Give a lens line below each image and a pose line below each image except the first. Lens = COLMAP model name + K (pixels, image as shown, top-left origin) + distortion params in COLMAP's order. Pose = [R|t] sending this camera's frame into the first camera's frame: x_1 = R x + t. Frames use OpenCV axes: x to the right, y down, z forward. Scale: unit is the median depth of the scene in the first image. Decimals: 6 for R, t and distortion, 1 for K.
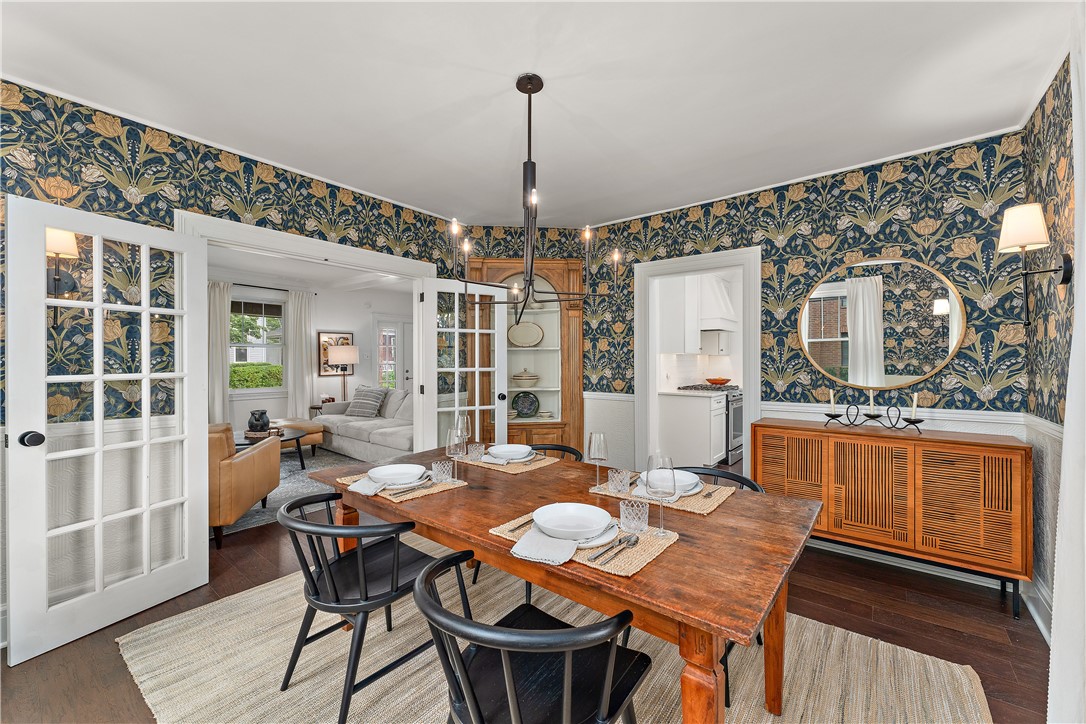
lens RADIAL K [[436.6, 0, 543.3], [0, 436.6, 358.5], [0, 0, 1]] dist [0.000376, -0.000005]
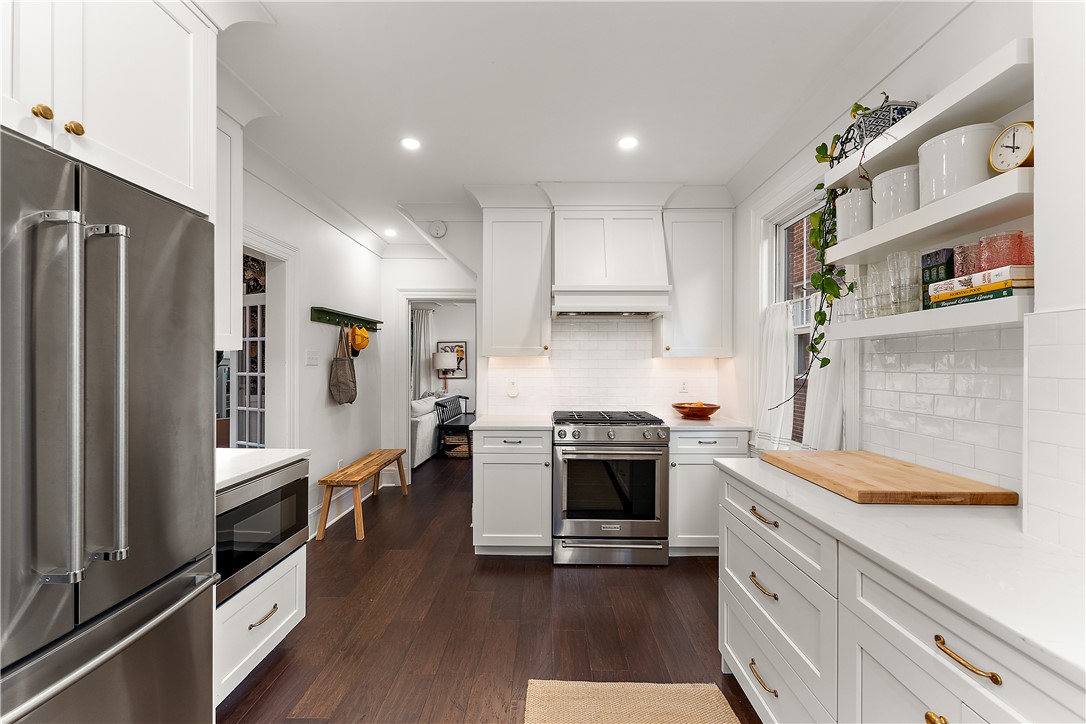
lens RADIAL K [[436.6, 0, 541.9], [0, 436.6, 363.8], [0, 0, 1]] dist [0.000376, -0.000005]
pose [[0.626474, 0.001709, -0.779441, 1.433263], [-0.002289, 0.999997, 0.000353, -0.003237], [0.779439, 0.001563, 0.626476, 1.075010]]
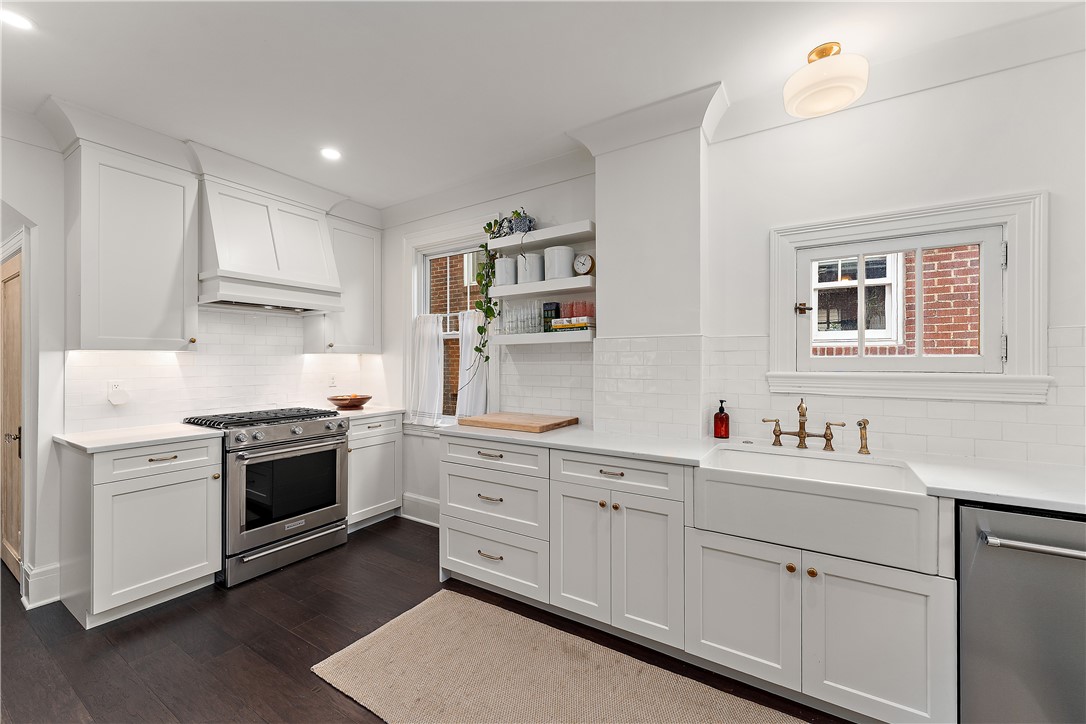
lens RADIAL K [[436.6, 0, 543.4], [0, 436.6, 359.8], [0, 0, 1]] dist [0.000376, -0.000005]
pose [[0.991637, 0.000192, 0.129055, 1.212039], [0.000007, 0.999999, -0.001548, -0.001903], [-0.129056, 0.001536, 0.991636, 0.798374]]
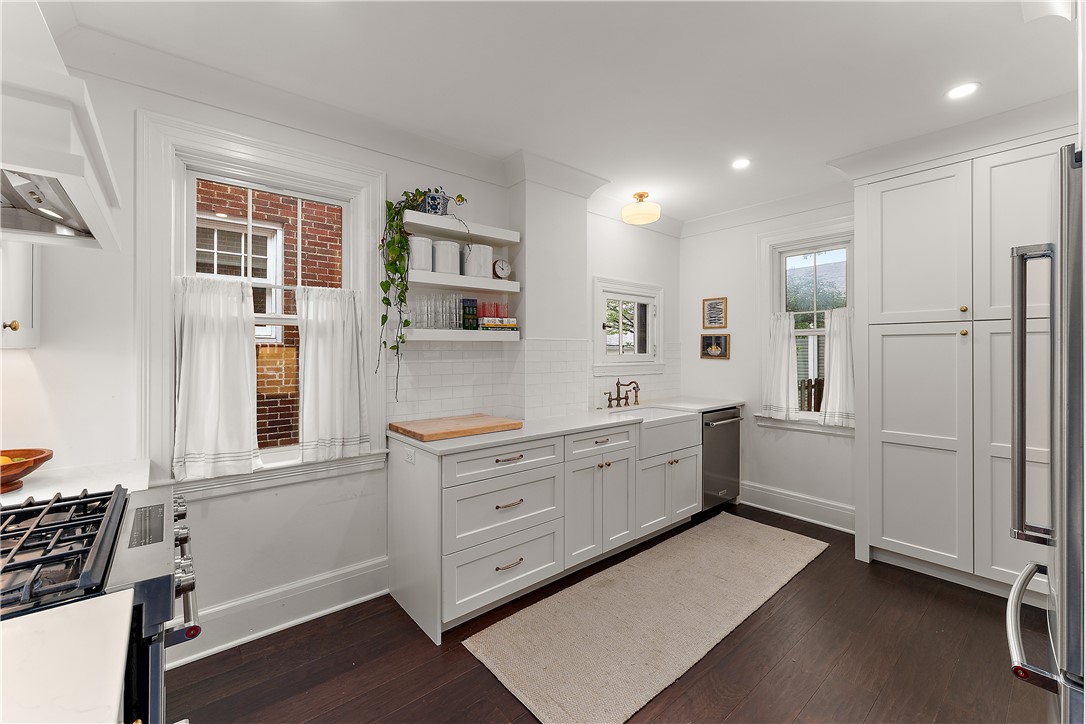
lens RADIAL K [[436.6, 0, 533.7], [0, 436.6, 353.4], [0, 0, 1]] dist [0.000376, -0.000005]
pose [[0.191058, -0.004850, 0.981567, 0.524605], [0.000062, 0.999988, 0.004929, -0.016386], [-0.981579, -0.000880, 0.191056, 1.380633]]
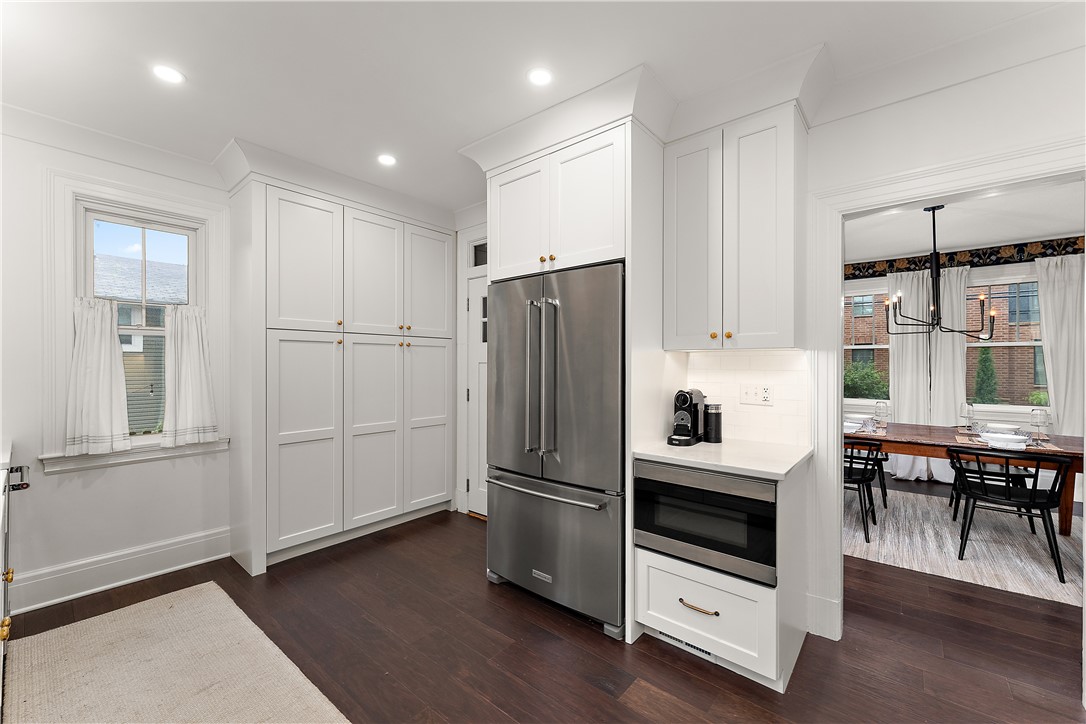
lens RADIAL K [[436.6, 0, 538.2], [0, 436.6, 366.0], [0, 0, 1]] dist [0.000376, -0.000005]
pose [[-0.999955, -0.000416, 0.009485, 0.969096], [-0.000367, 0.999986, 0.005198, -0.000724], [-0.009487, 0.005194, -0.999942, 1.737820]]
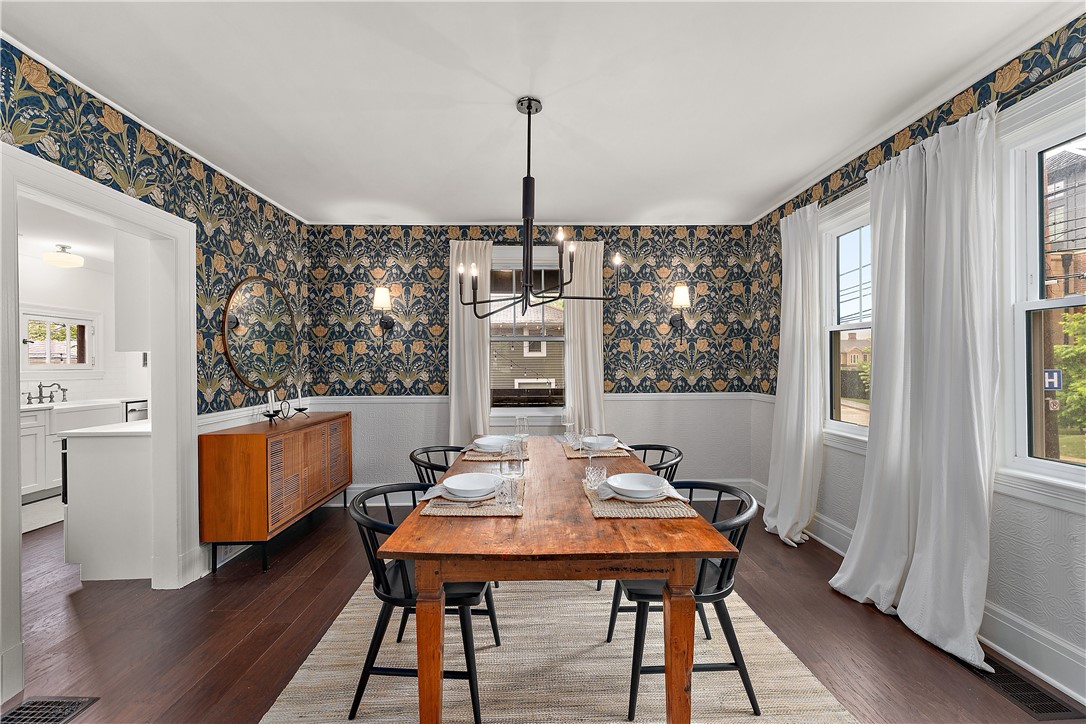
lens RADIAL K [[436.6, 0, 544.1], [0, 436.6, 363.1], [0, 0, 1]] dist [0.000376, -0.000005]
pose [[-0.659196, 0.007939, 0.751929, -0.554490], [0.006794, 0.999966, -0.004602, 0.008334], [-0.751940, 0.002075, -0.659228, 1.076114]]
